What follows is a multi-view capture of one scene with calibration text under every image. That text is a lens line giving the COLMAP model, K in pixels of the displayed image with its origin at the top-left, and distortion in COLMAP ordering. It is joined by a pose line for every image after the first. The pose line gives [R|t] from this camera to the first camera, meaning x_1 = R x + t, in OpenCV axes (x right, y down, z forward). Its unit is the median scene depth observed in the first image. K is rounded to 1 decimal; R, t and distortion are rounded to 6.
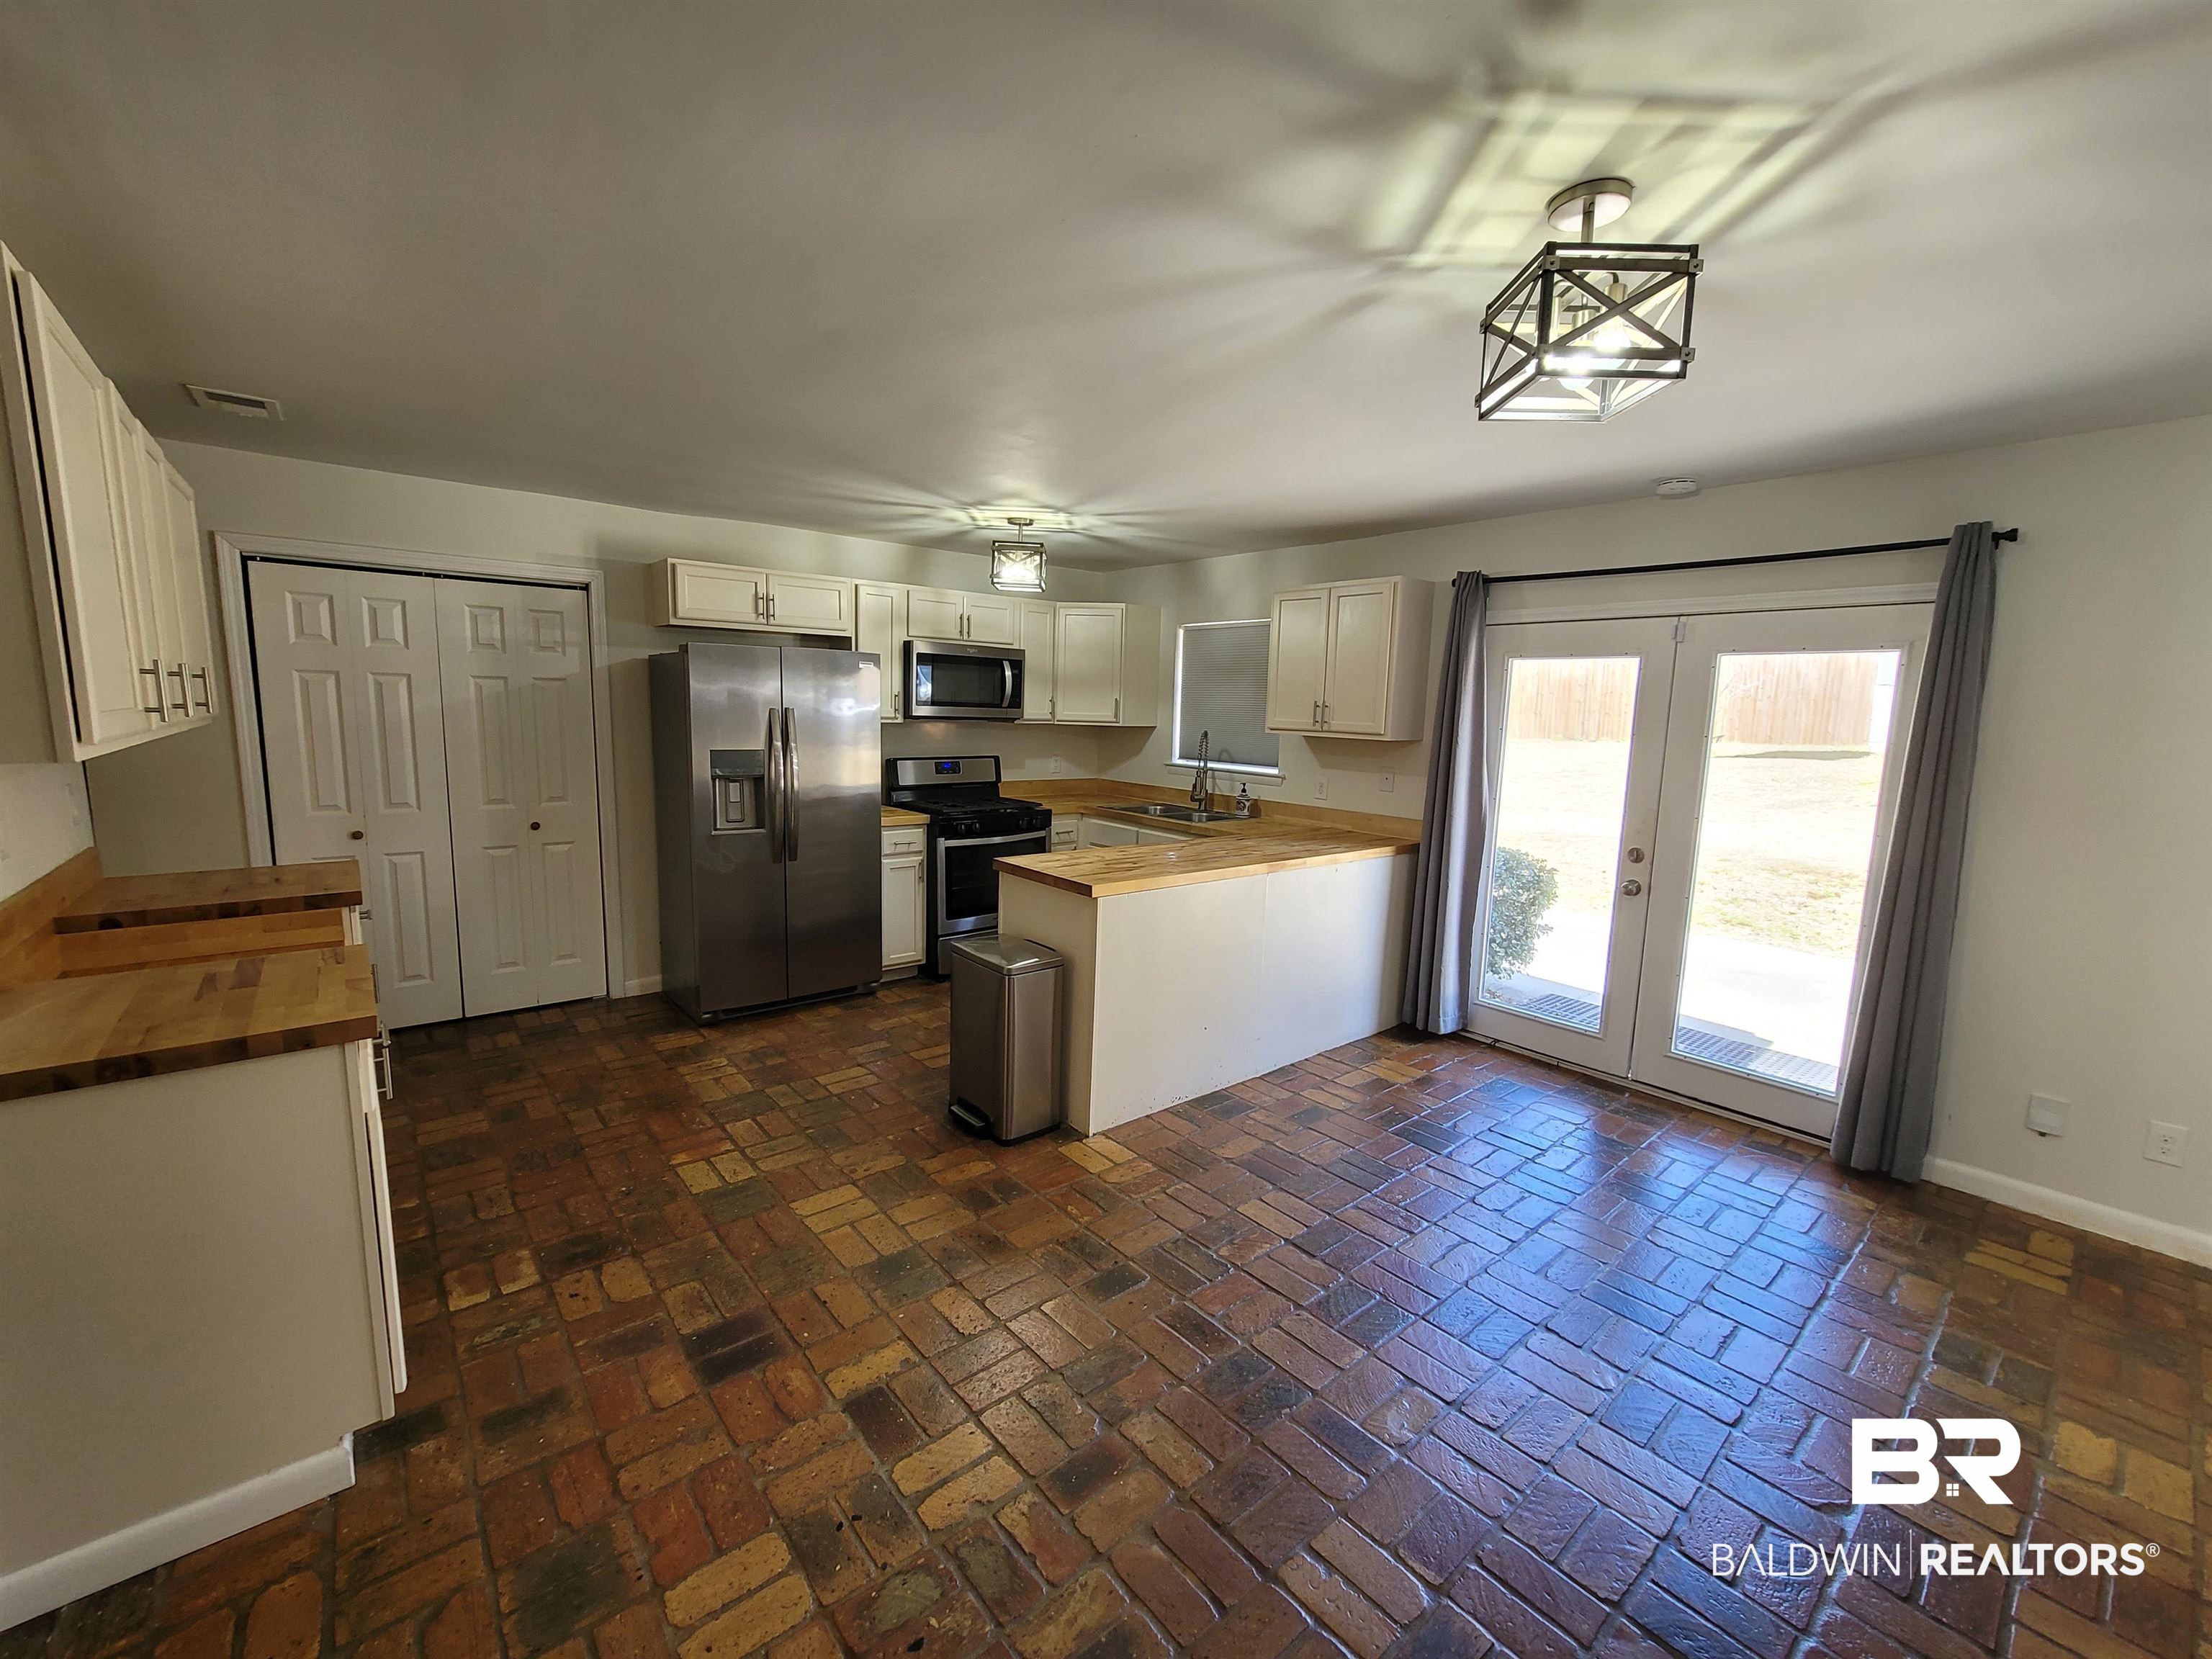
lens RADIAL K [[897.0, 0, 1105.0], [0, 897.0, 827.7], [0, 0, 1]] dist [-0.001836, -0.000061]
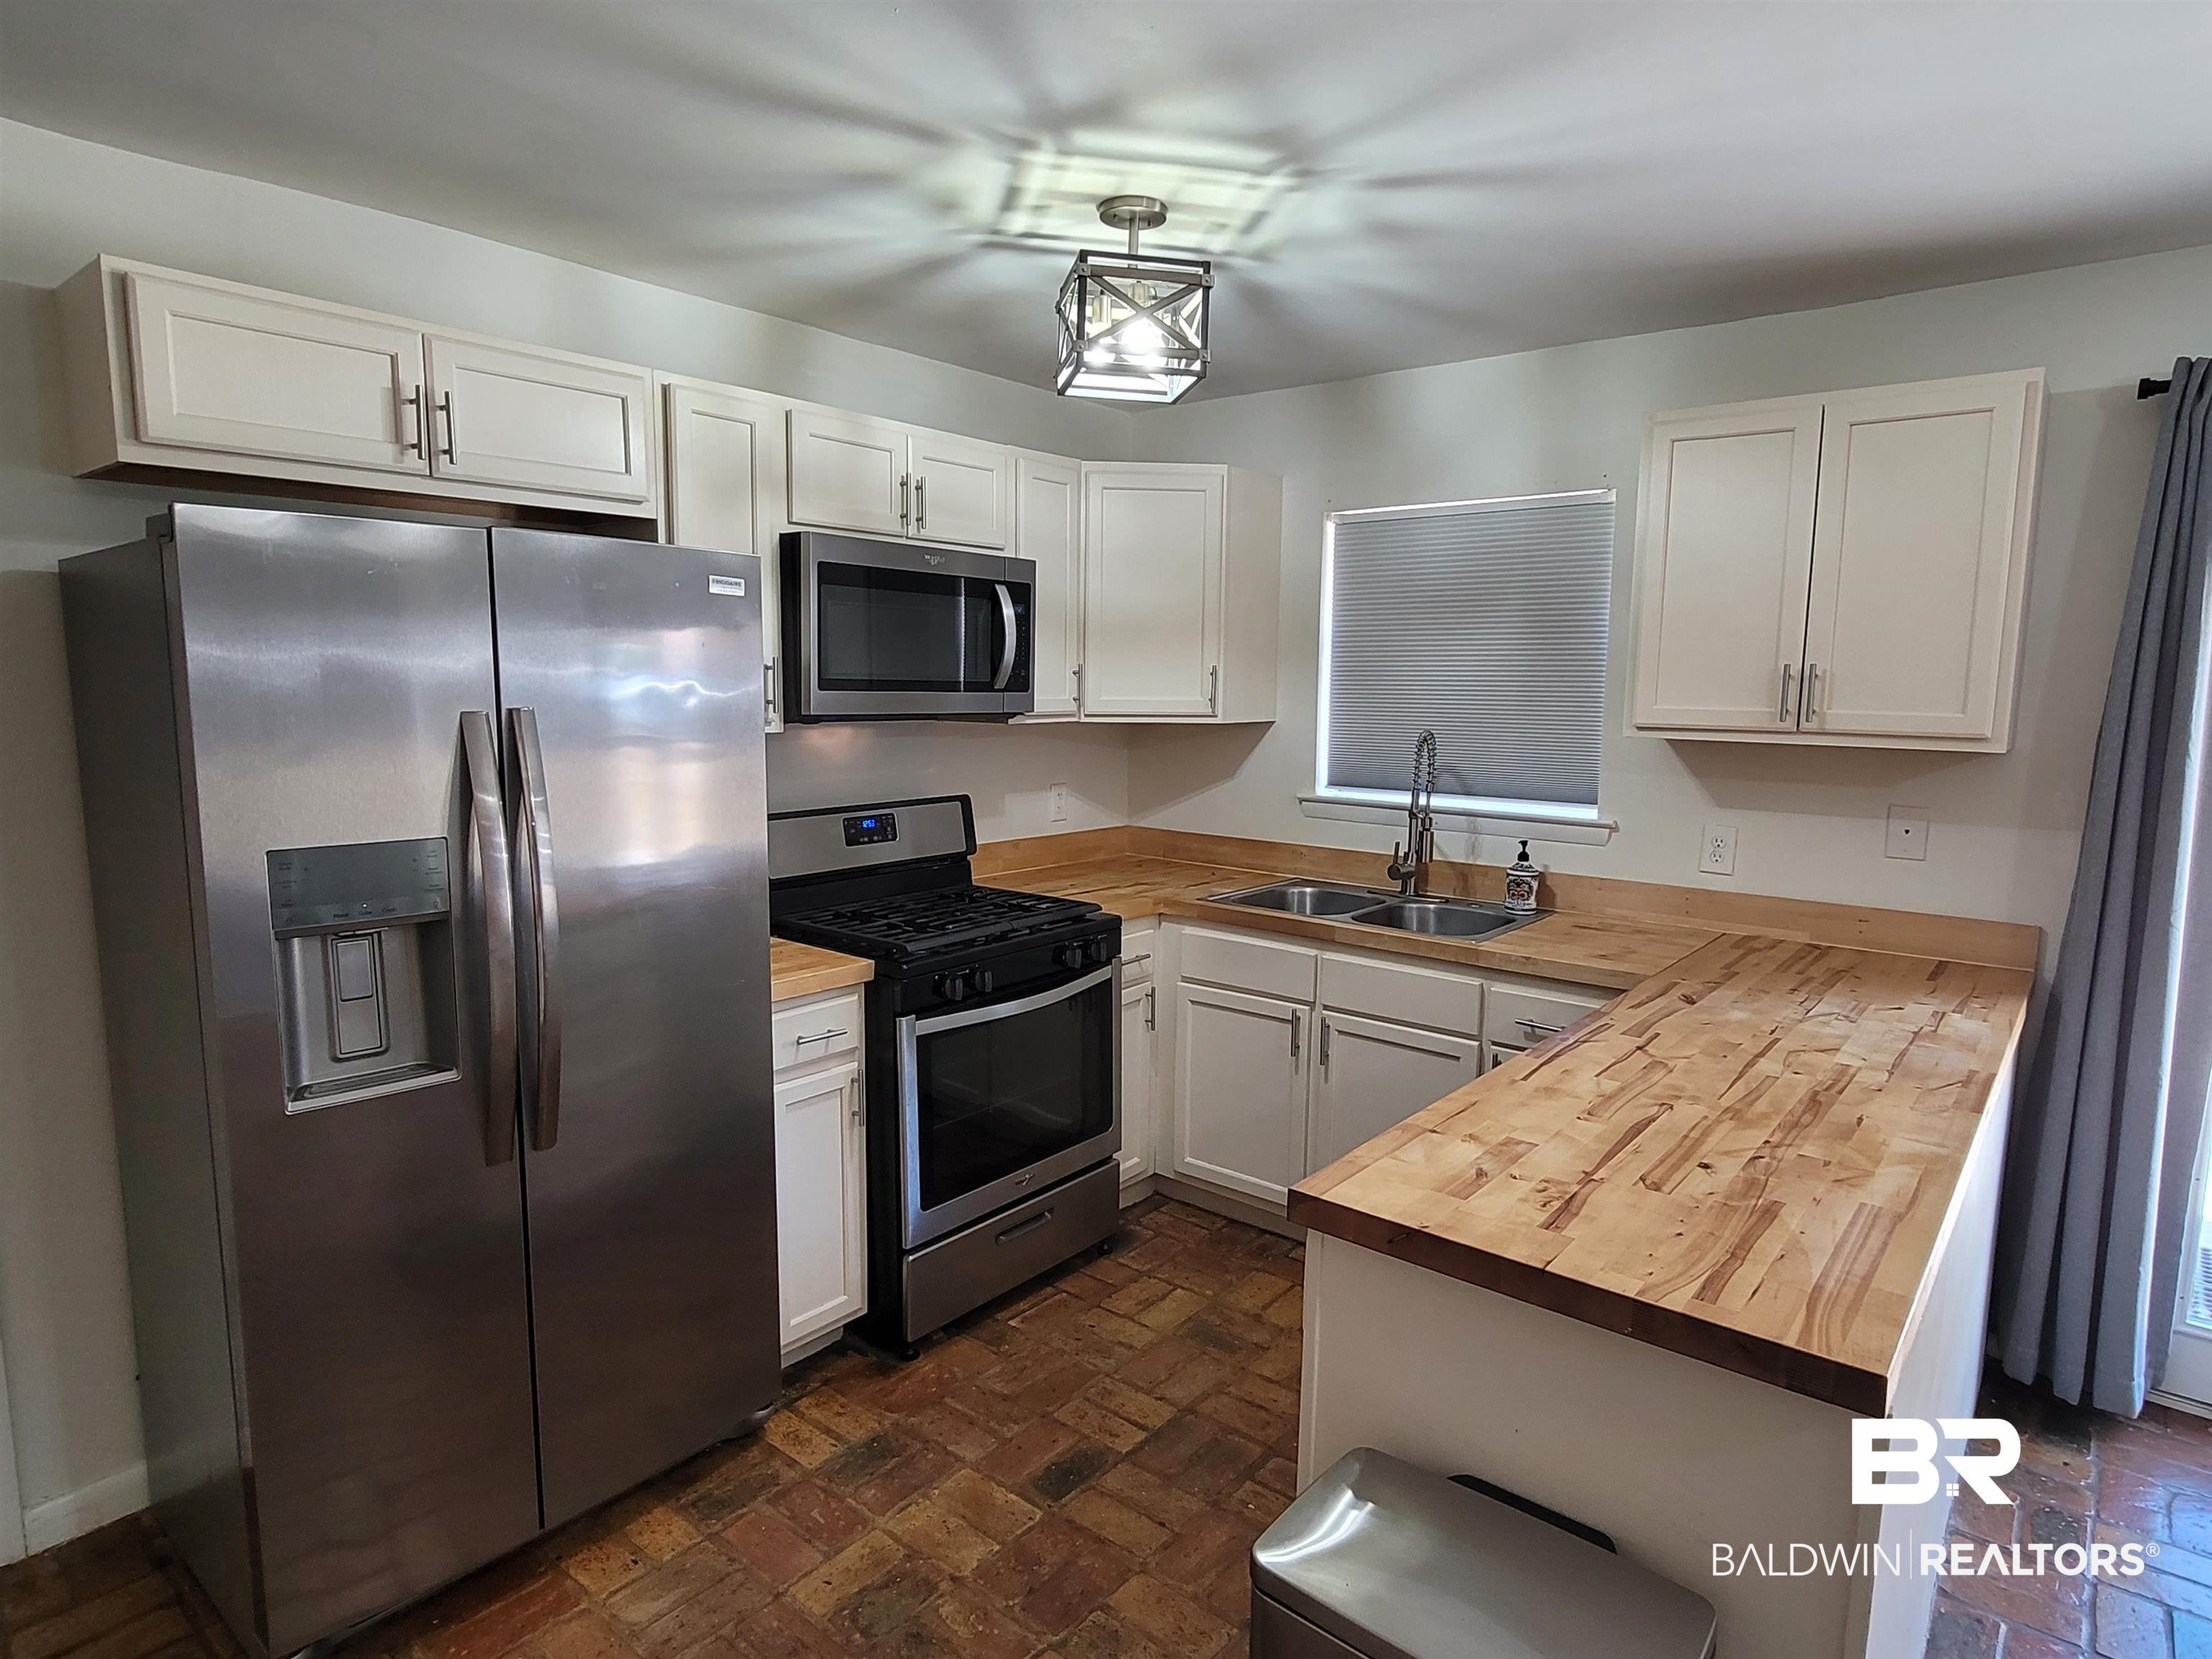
lens RADIAL K [[1228.6, 0, 1115.3], [0, 1228.6, 831.8], [0, 0, 1]] dist [-0.003678, -0.000110]
pose [[0.982209, -0.040197, 0.183439, -0.187238], [0.041676, 0.999122, -0.004212, -0.064858], [-0.183109, 0.011782, 0.983022, 0.431408]]
